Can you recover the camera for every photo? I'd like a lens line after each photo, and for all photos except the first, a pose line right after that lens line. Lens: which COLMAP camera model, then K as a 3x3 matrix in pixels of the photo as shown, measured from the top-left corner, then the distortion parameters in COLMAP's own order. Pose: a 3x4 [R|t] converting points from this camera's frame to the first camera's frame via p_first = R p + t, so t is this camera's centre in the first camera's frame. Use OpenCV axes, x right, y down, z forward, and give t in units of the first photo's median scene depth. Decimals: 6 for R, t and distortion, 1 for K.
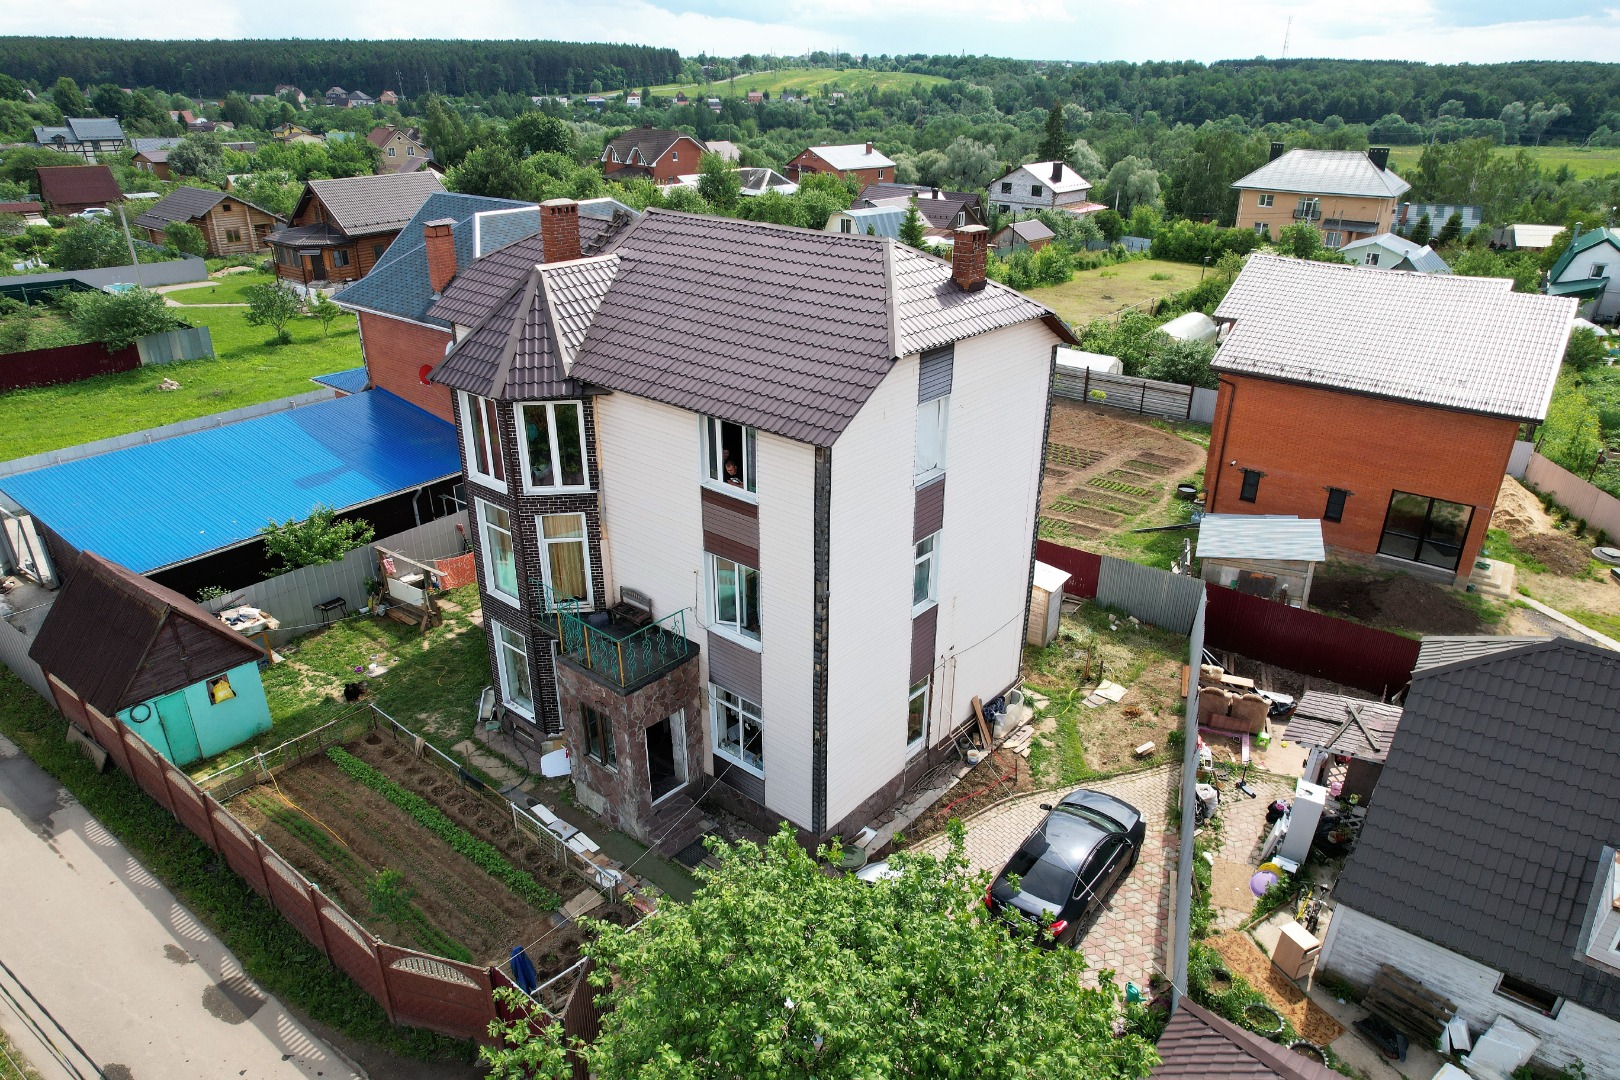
lens RADIAL K [[1034.0, 0, 817.3], [0, 1034.0, 541.5], [0, 0, 1]] dist [-0.071850, 0.055831]
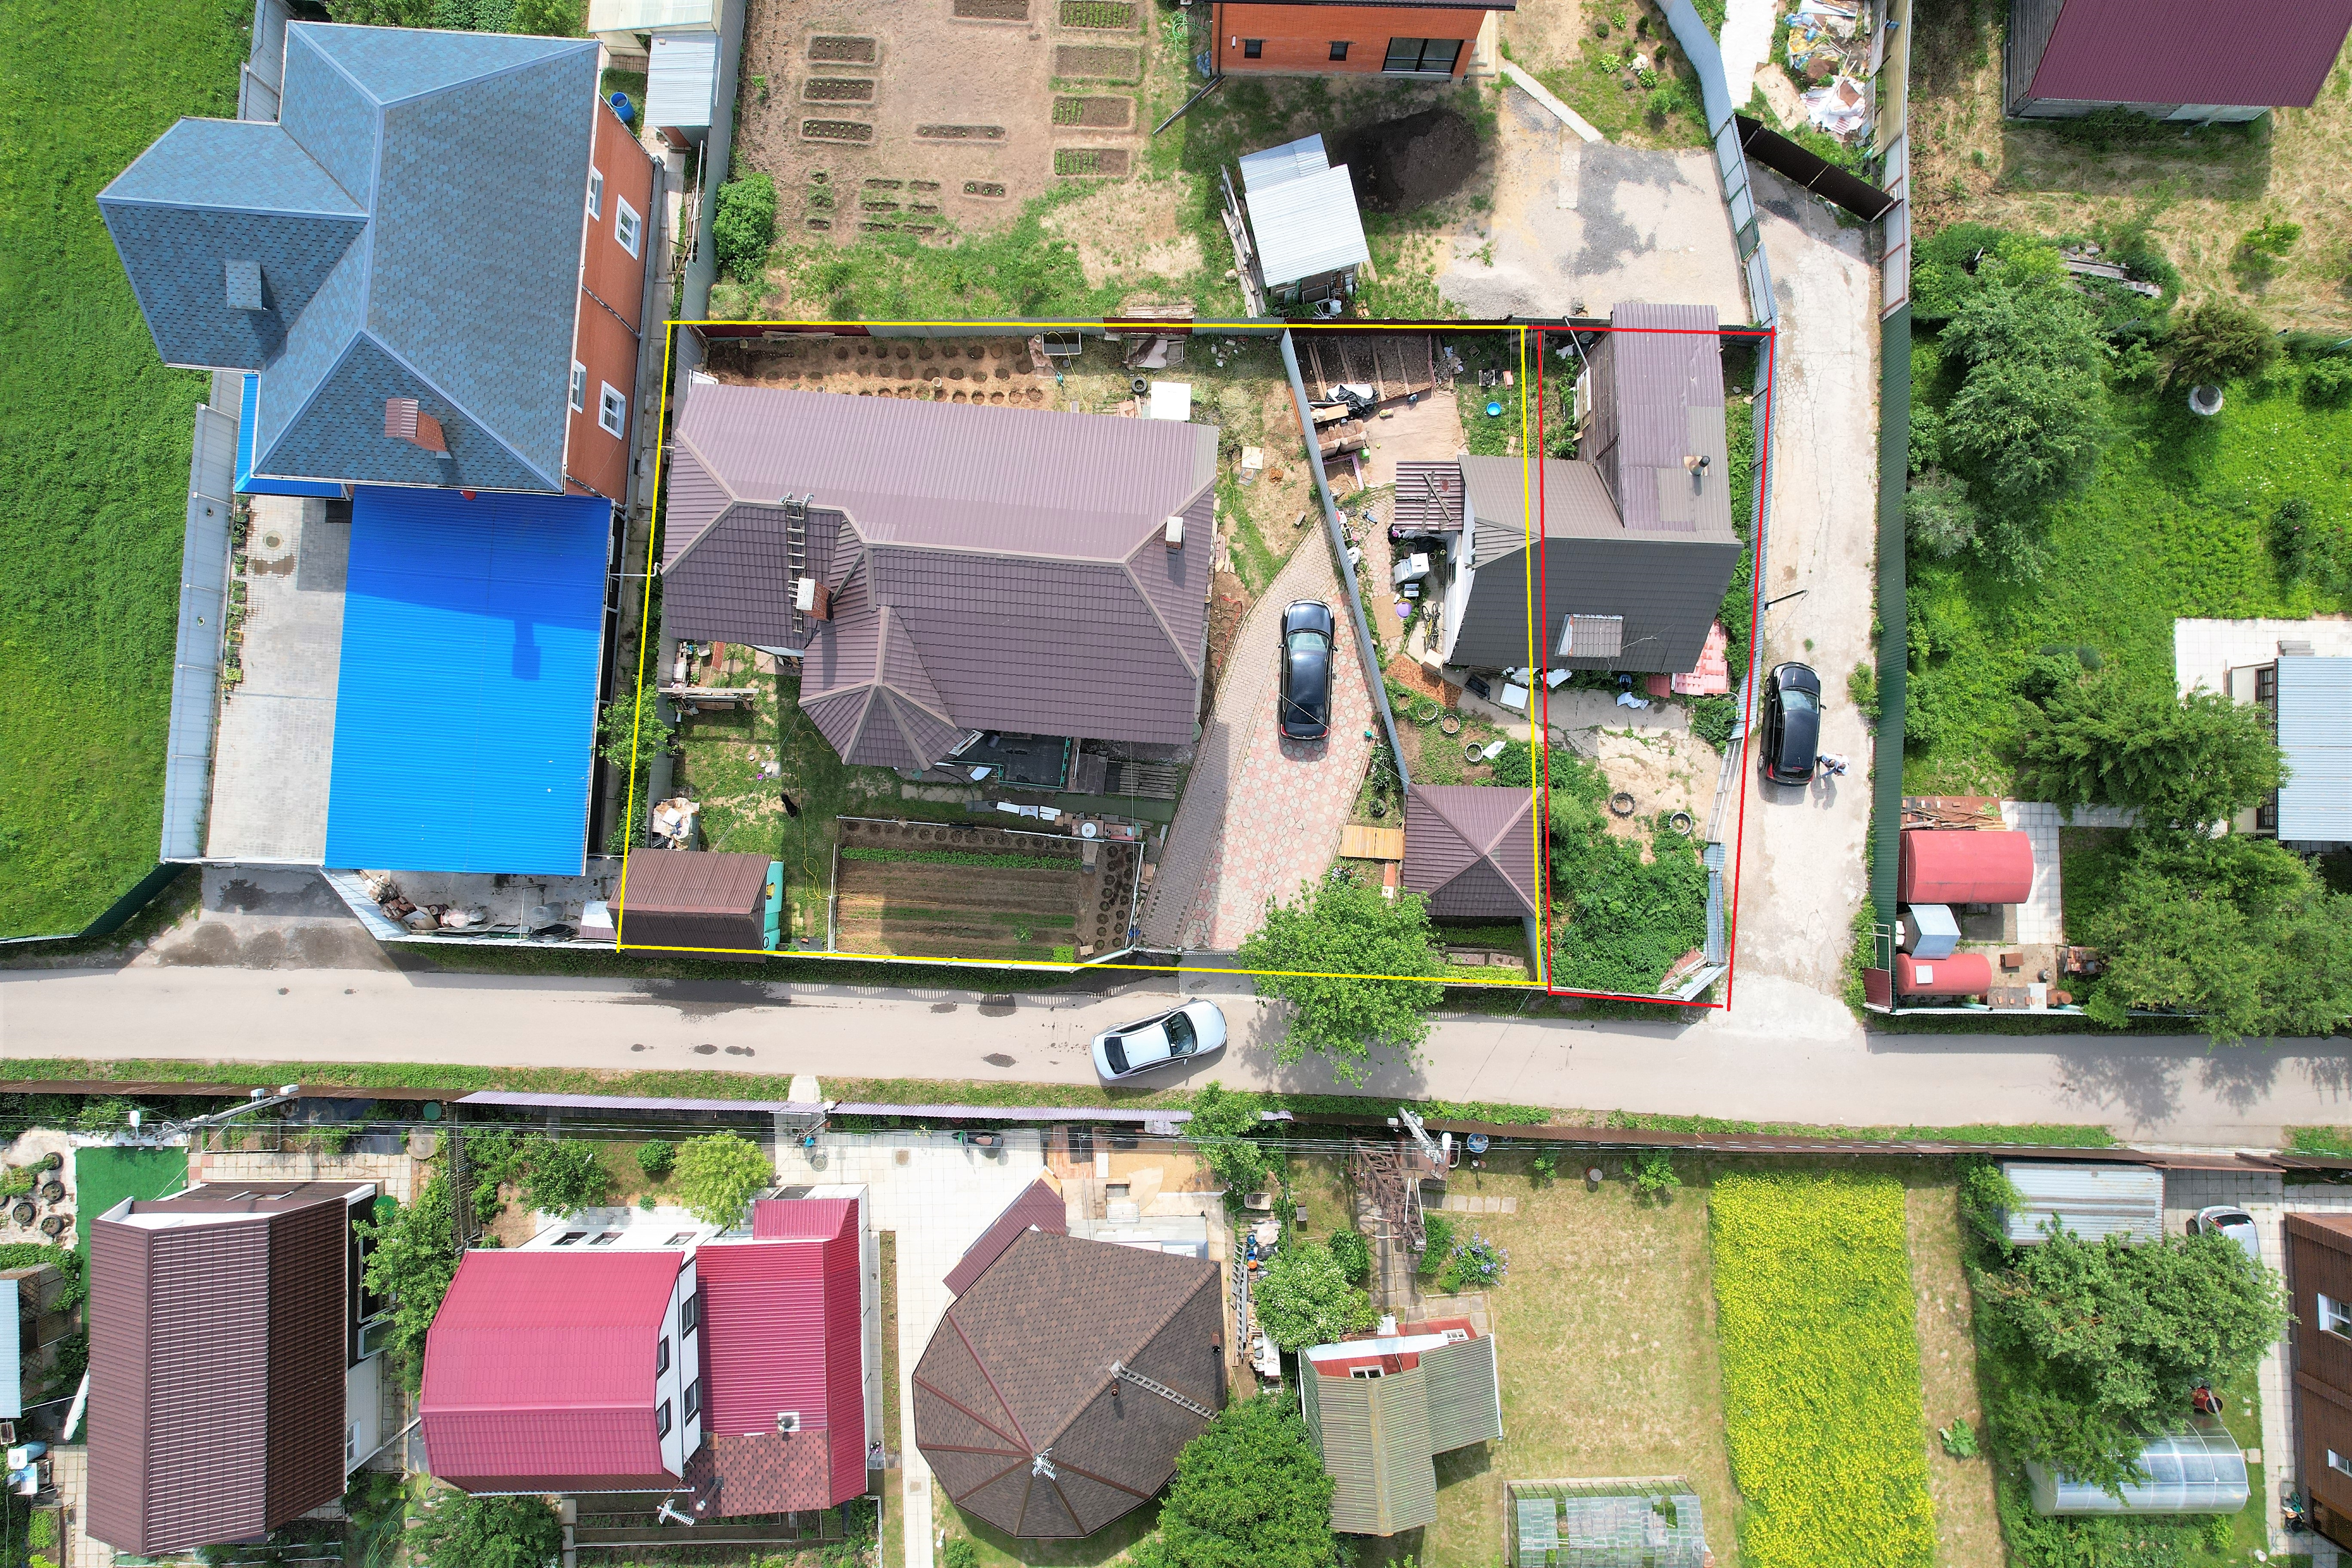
lens RADIAL K [[1501.2, 0, 1186.6], [0, 1501.2, 786.2], [0, 0, 1]] dist [-0.071850, 0.055831]
pose [[0.821995, -0.569461, 0.006175, -0.035279], [0.241801, 0.358806, 0.901549, -1.571001], [-0.515612, -0.739576, 0.432634, -0.095225]]
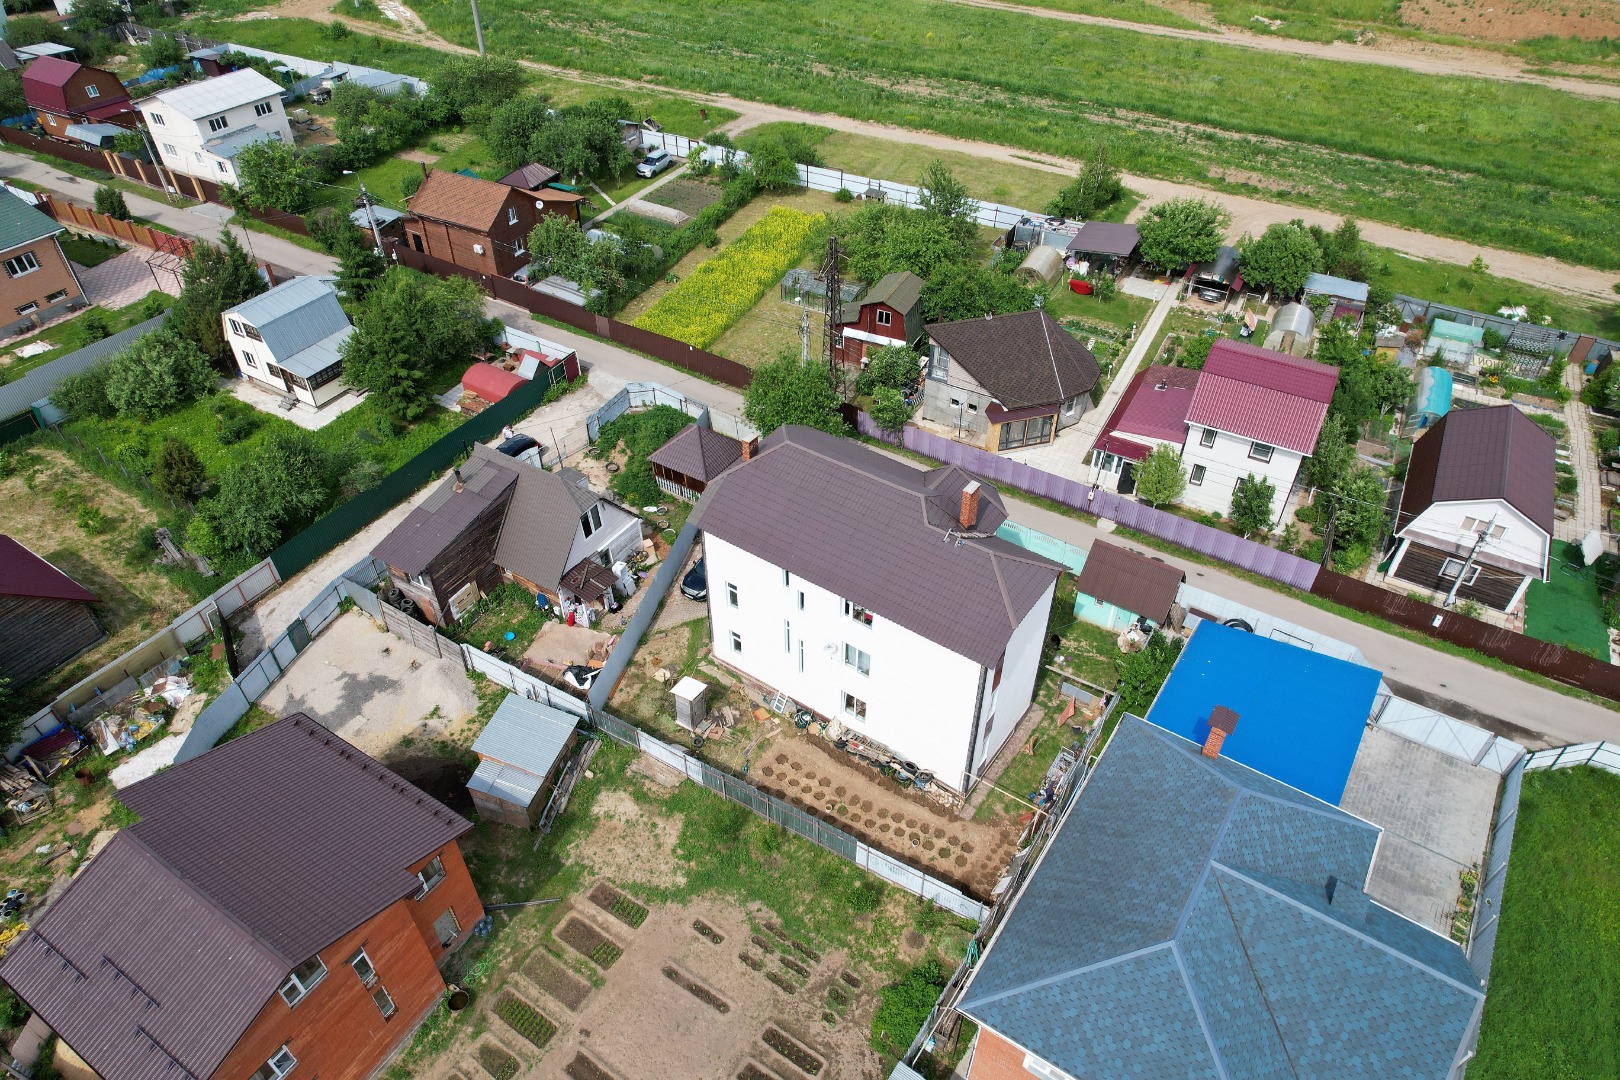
lens RADIAL K [[1034.0, 0, 817.3], [0, 1034.0, 541.5], [0, 0, 1]] dist [-0.071850, 0.055831]
pose [[-0.996731, 0.050282, -0.063234, 0.123953], [-0.036705, 0.415419, 0.908889, -1.811546], [0.071969, 0.908239, -0.412216, 1.735844]]
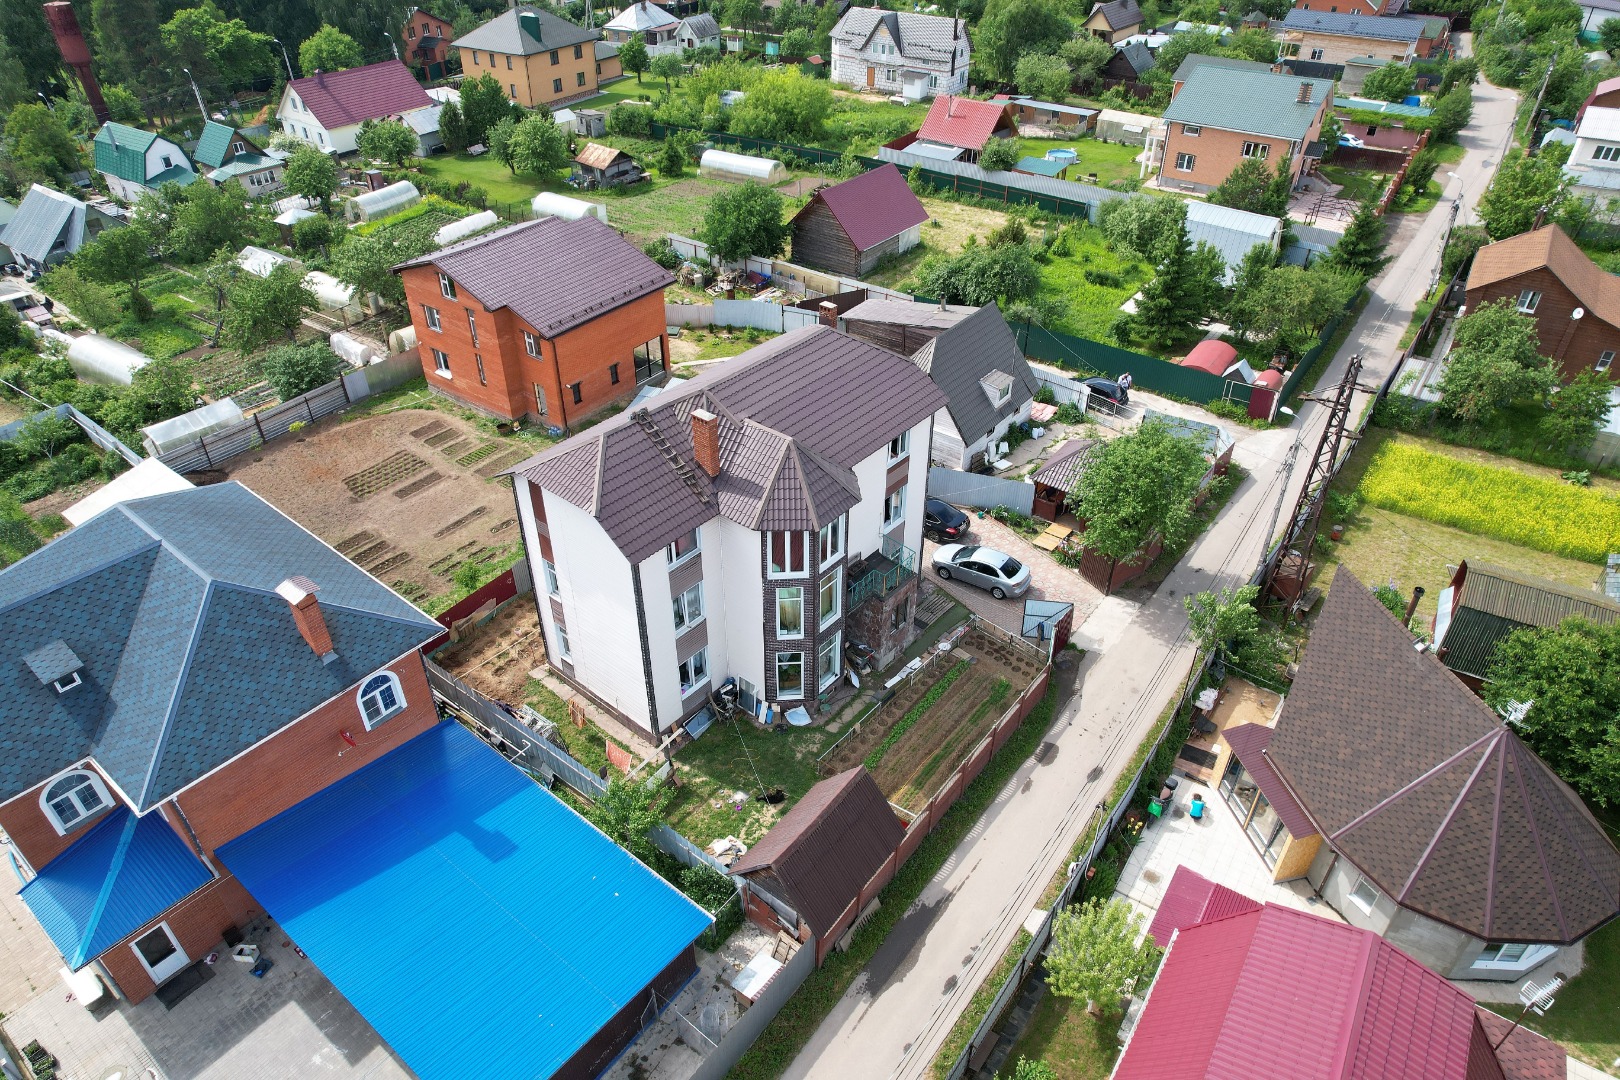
lens RADIAL K [[1034.0, 0, 817.3], [0, 1034.0, 541.5], [0, 0, 1]] dist [-0.071850, 0.055831]
pose [[0.000092, -0.591922, 0.805995, -1.434207], [0.412619, 0.734207, 0.539154, -0.860982], [-0.910904, 0.332519, 0.244305, 0.535538]]
